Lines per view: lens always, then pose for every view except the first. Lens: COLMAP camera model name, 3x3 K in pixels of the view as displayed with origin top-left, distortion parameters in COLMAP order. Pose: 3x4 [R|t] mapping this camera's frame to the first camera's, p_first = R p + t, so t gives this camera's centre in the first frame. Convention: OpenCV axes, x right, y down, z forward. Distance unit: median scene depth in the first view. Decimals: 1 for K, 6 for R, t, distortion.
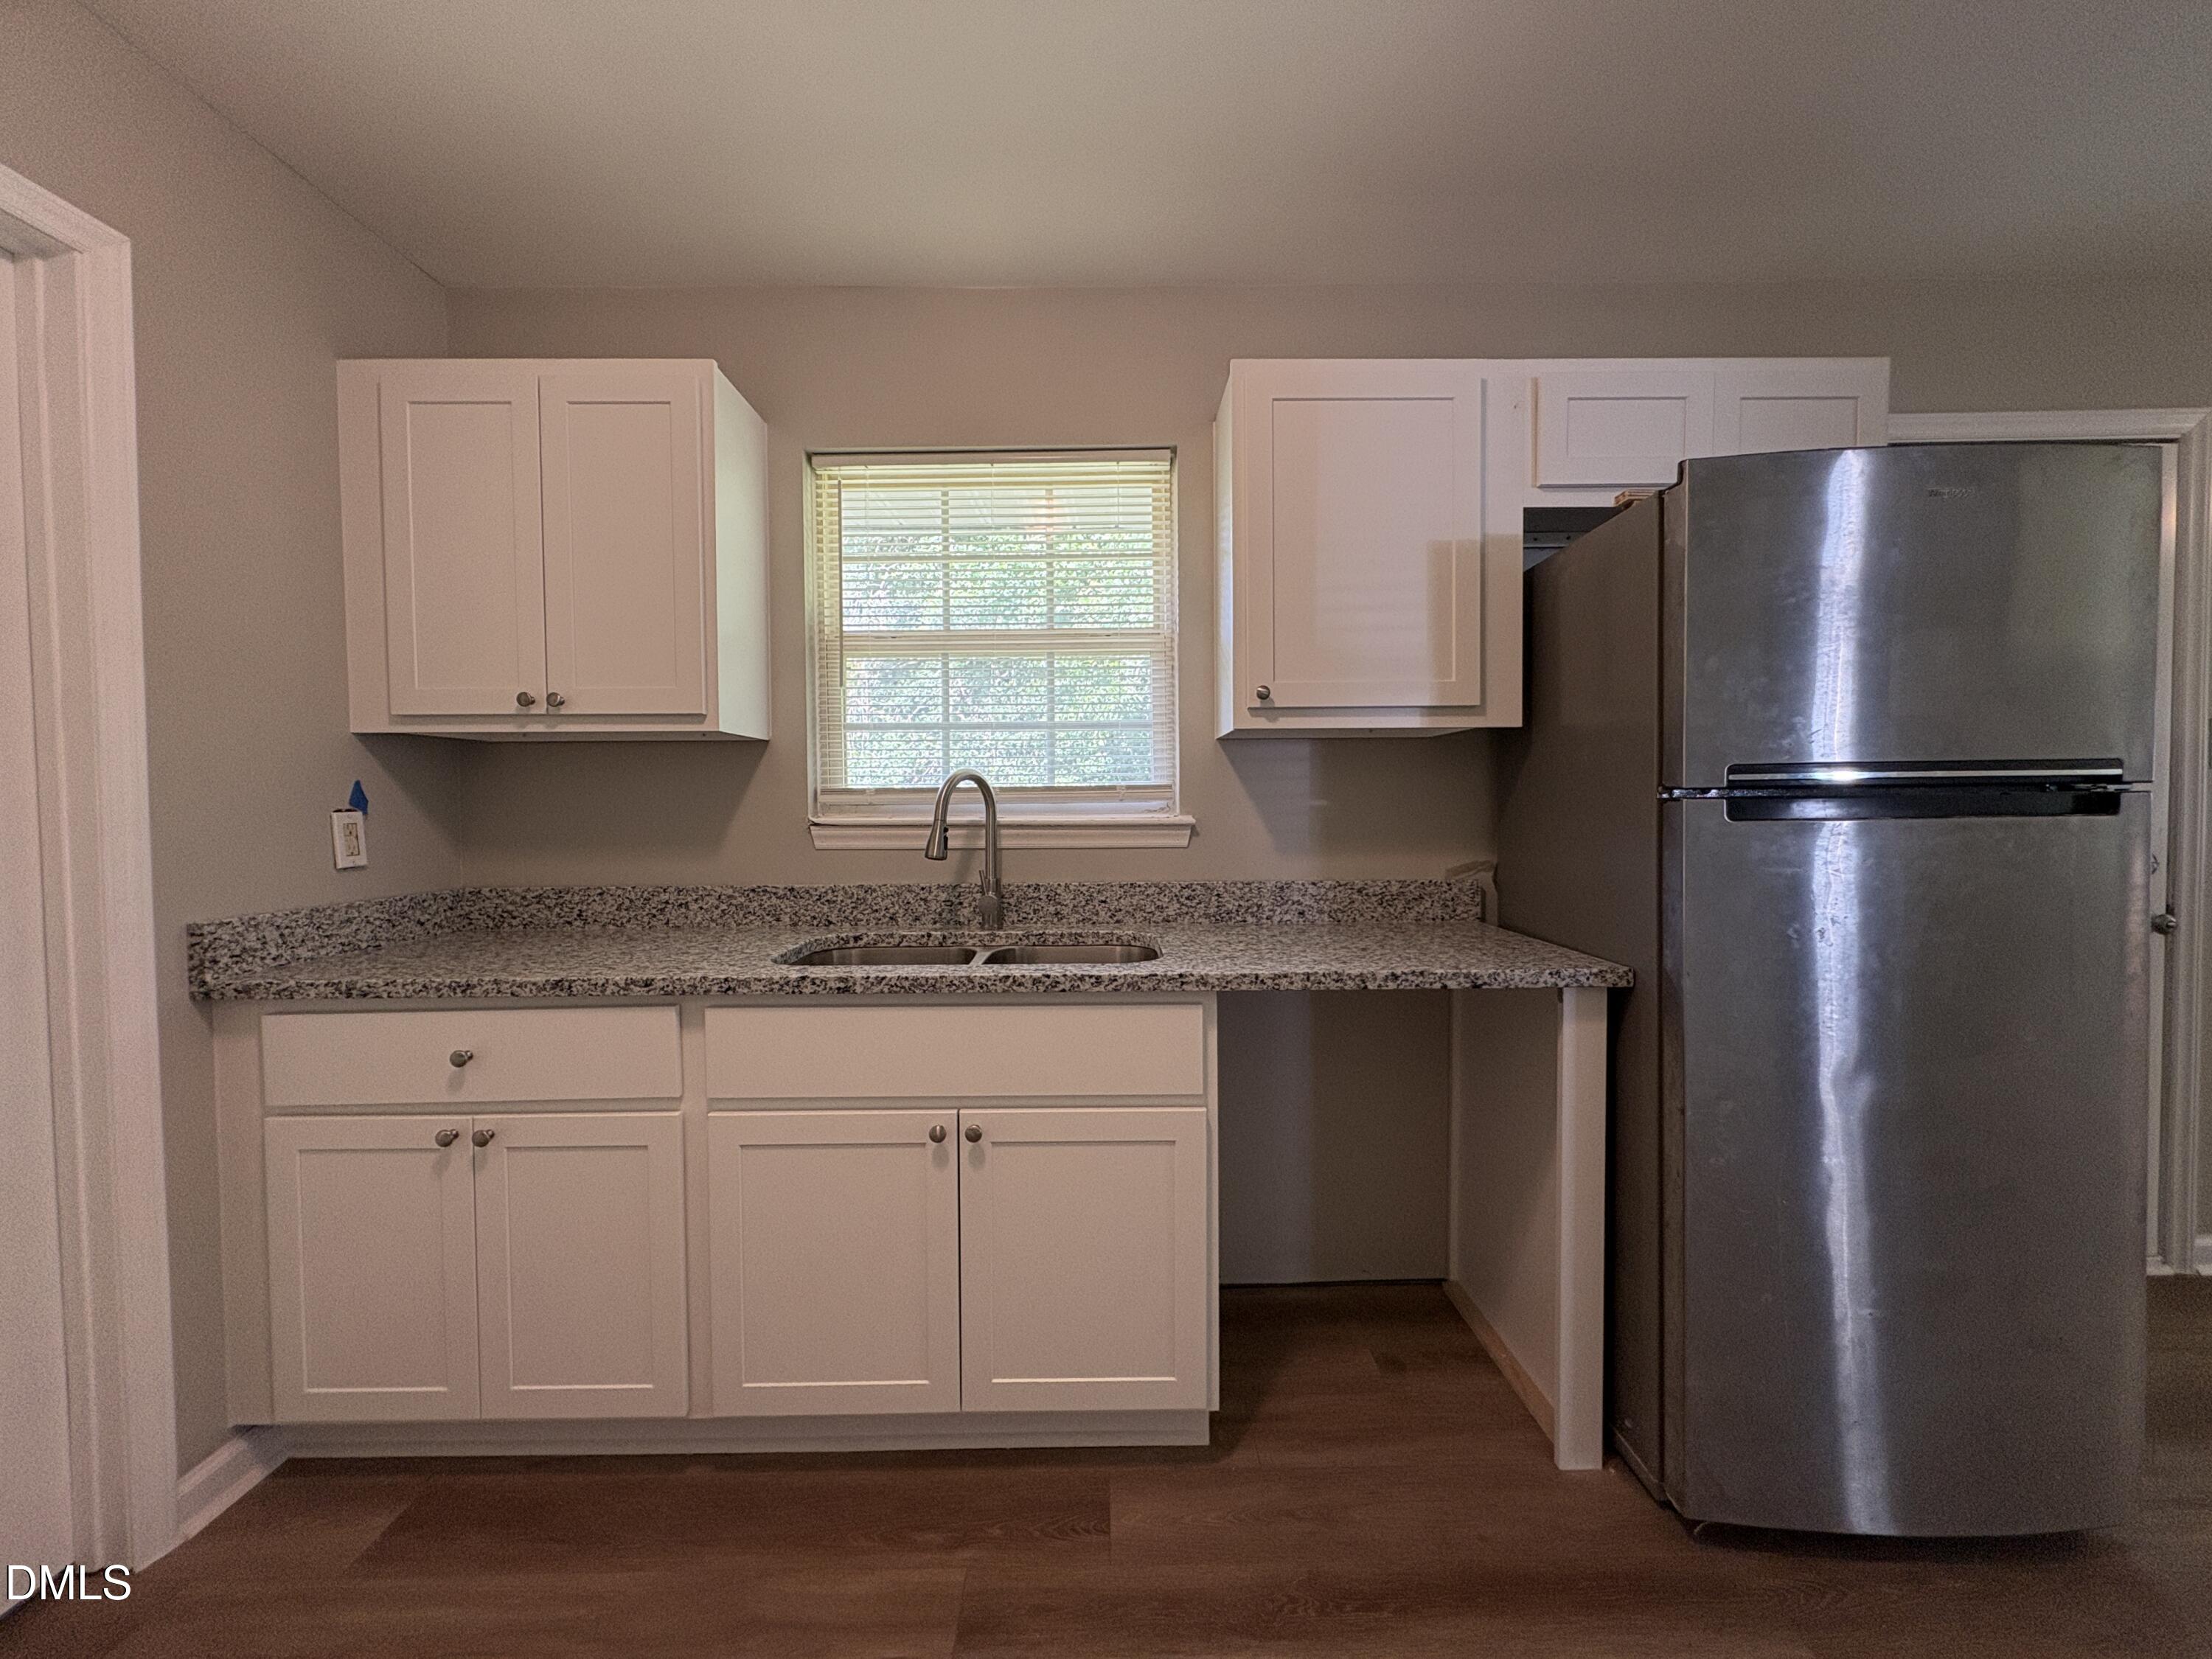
lens RADIAL K [[886.2, 0, 1097.1], [0, 886.2, 831.0], [0, 0, 1]] dist [0.013386, -0.000357]
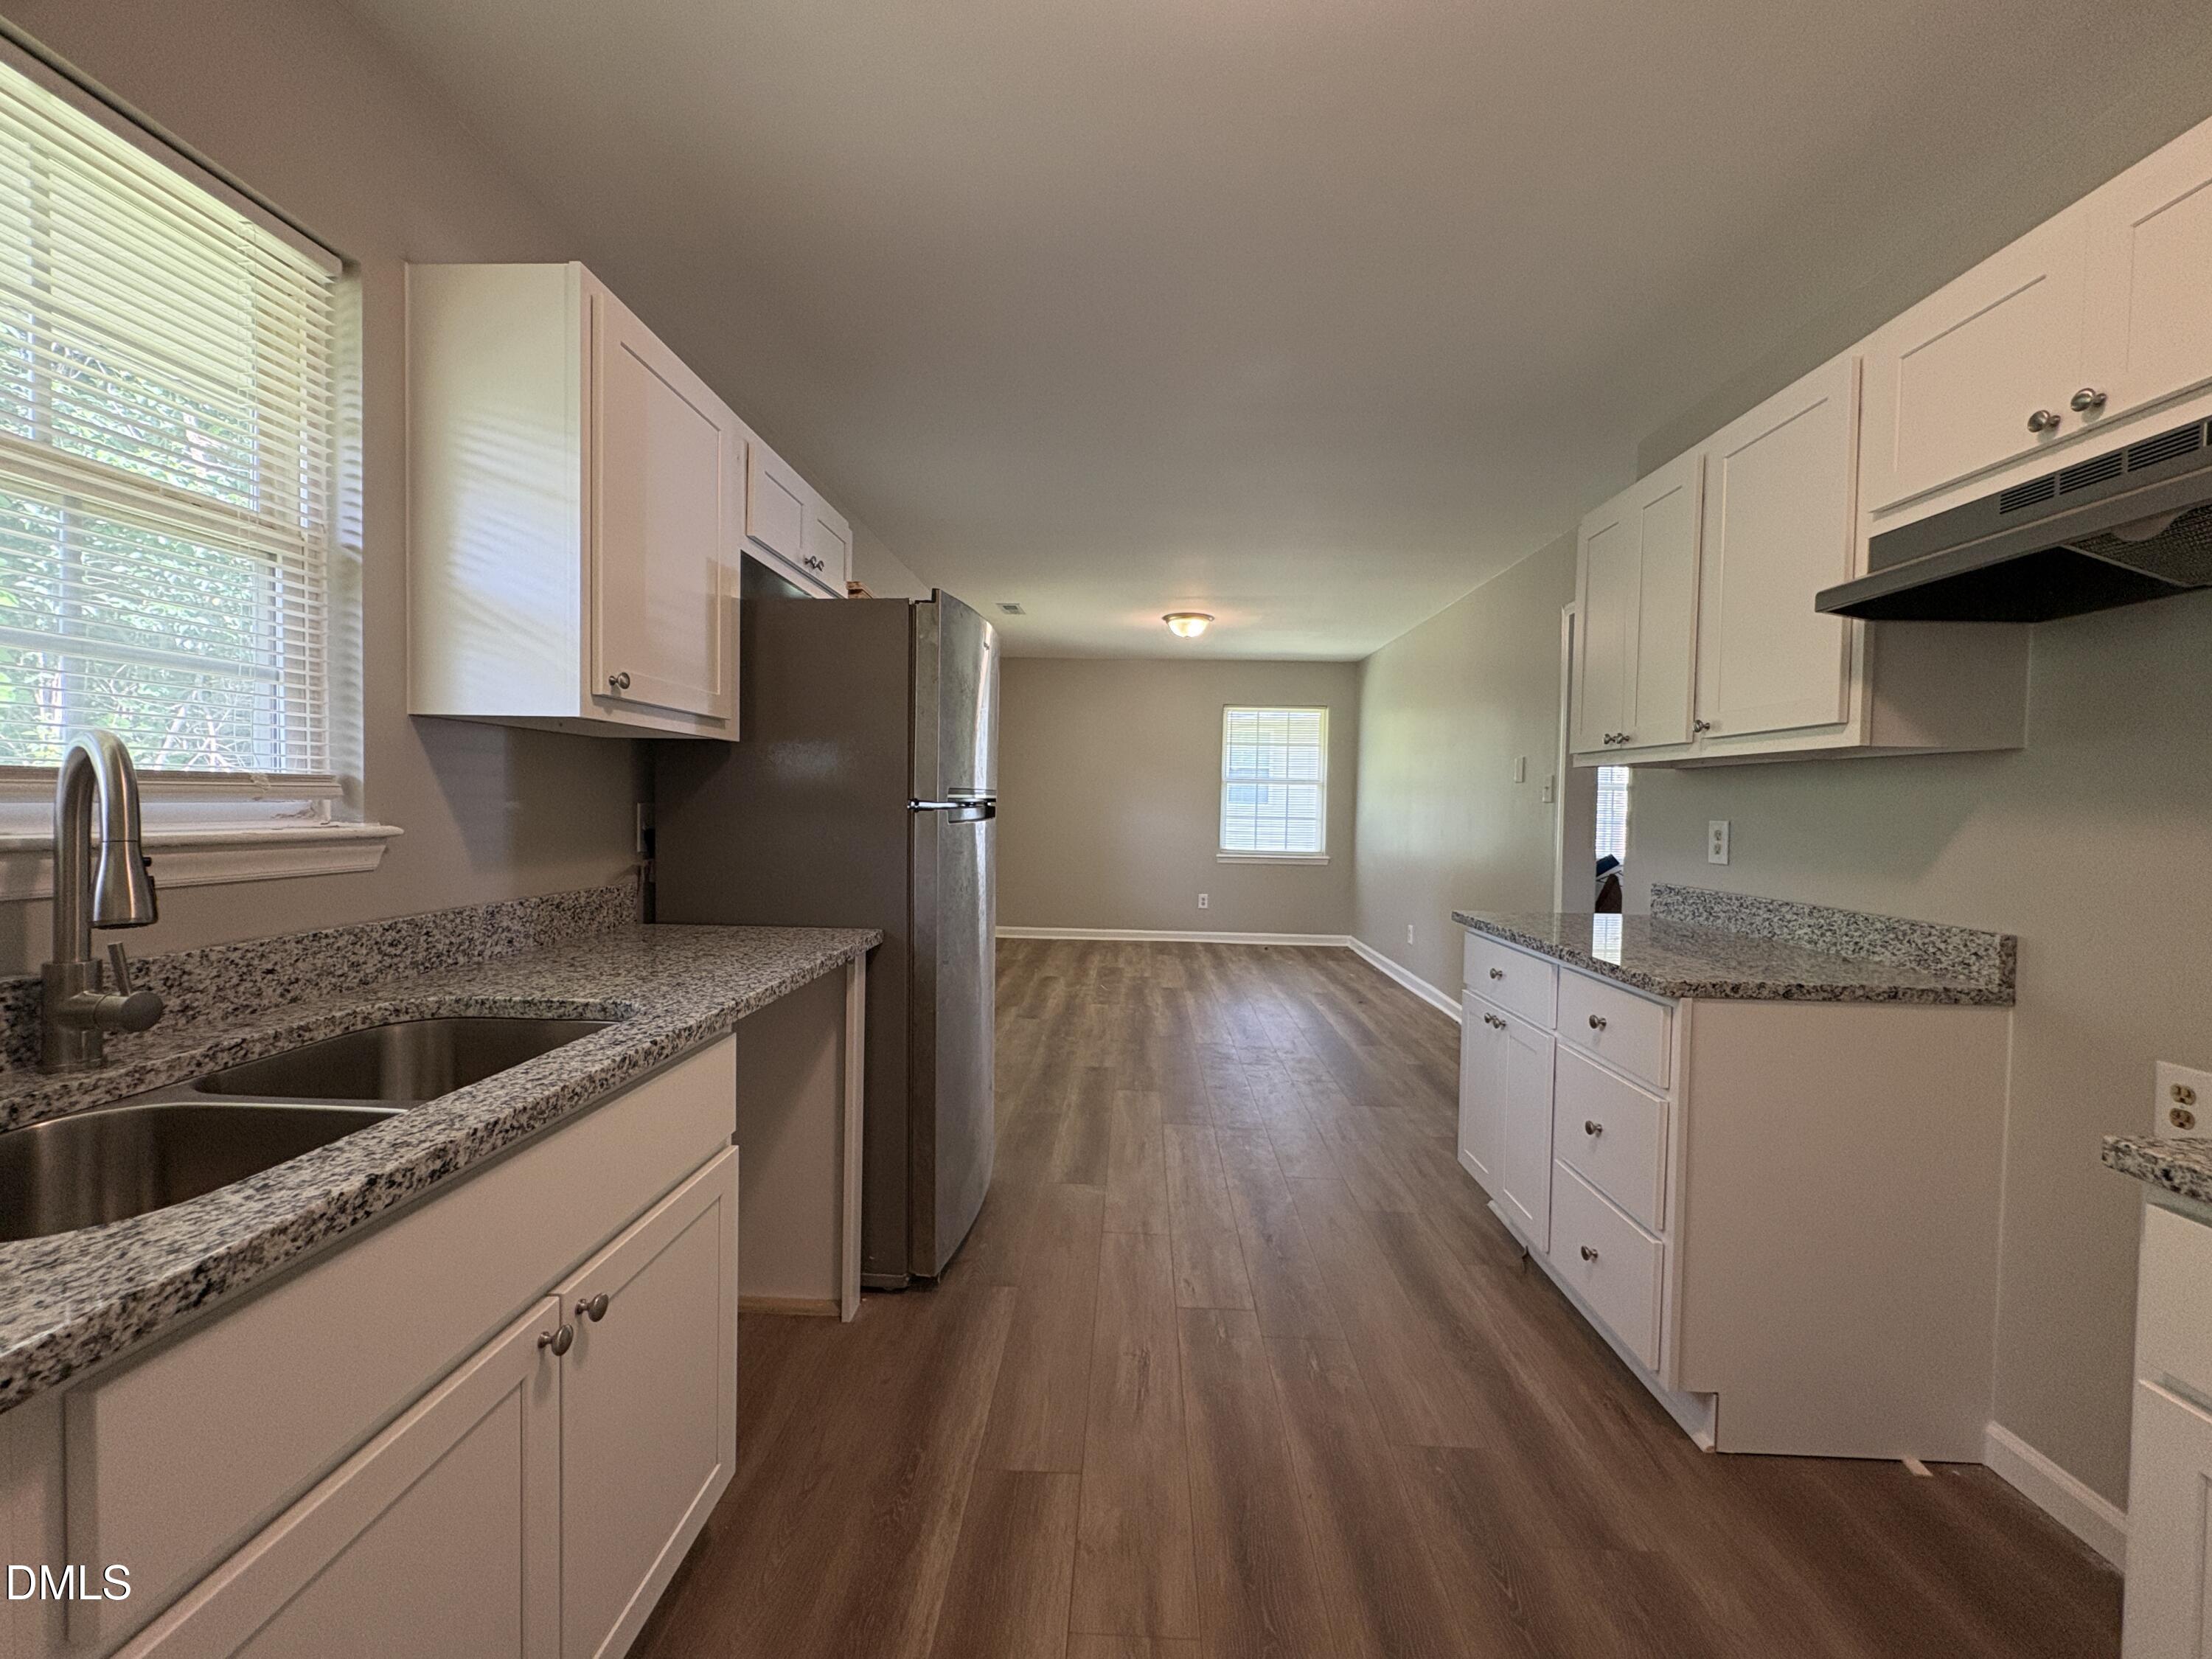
lens RADIAL K [[886.2, 0, 1106.7], [0, 886.2, 823.5], [0, 0, 1]] dist [0.013386, -0.000357]
pose [[0.045772, -0.012479, 0.998874, -0.571292], [0.014329, 0.999827, 0.011835, -0.017308], [-0.998849, 0.013771, 0.045943, 0.428550]]
